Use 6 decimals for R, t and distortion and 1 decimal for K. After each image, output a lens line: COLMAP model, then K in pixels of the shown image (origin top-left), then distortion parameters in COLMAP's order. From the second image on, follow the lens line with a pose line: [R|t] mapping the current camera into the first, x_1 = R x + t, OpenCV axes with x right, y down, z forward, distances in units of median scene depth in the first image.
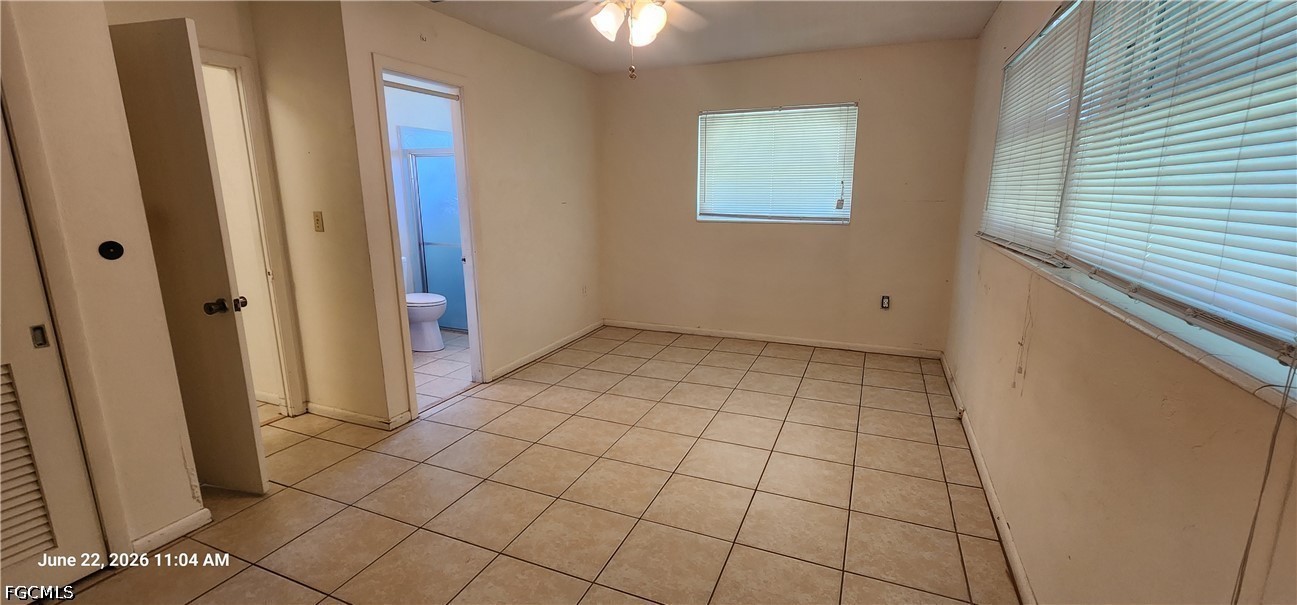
lens RADIAL K [[530.3, 0, 648.5], [0, 530.3, 302.5], [0, 0, 1]] dist [0.001262, 0.000186]
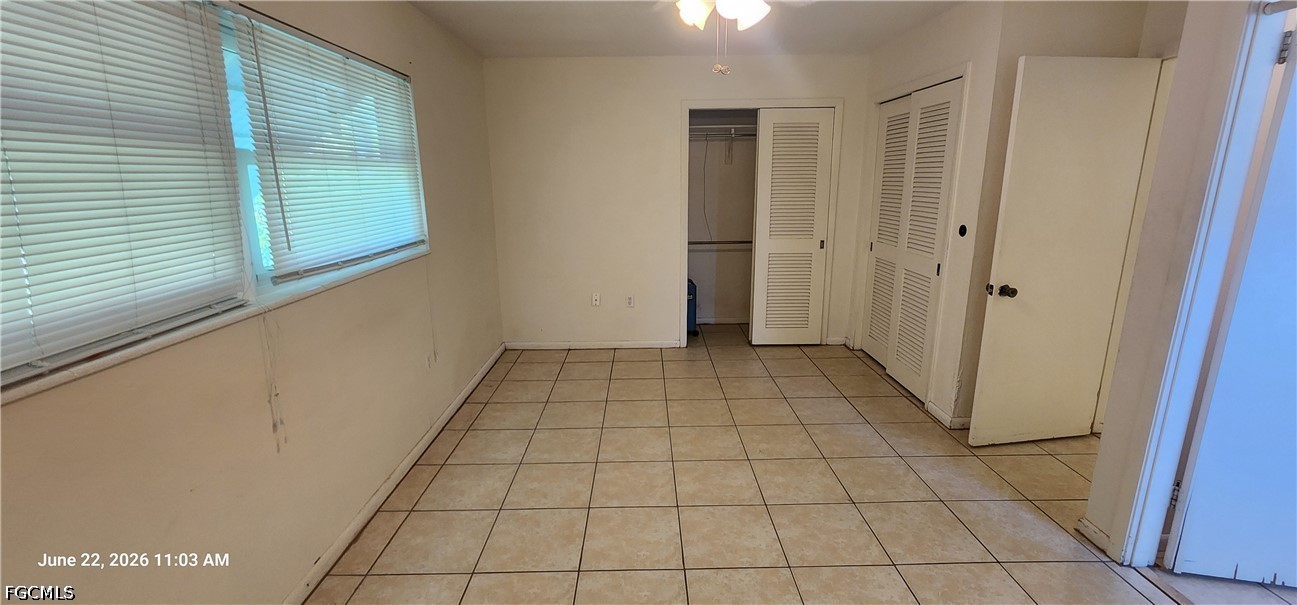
lens RADIAL K [[530.3, 0, 648.5], [0, 530.3, 302.5], [0, 0, 1]] dist [0.001262, 0.000186]
pose [[-0.913989, 0.106575, -0.391493, 0.422484], [-0.068722, 0.910283, 0.408243, -0.414772], [0.399878, 0.400033, -0.824664, 1.720256]]
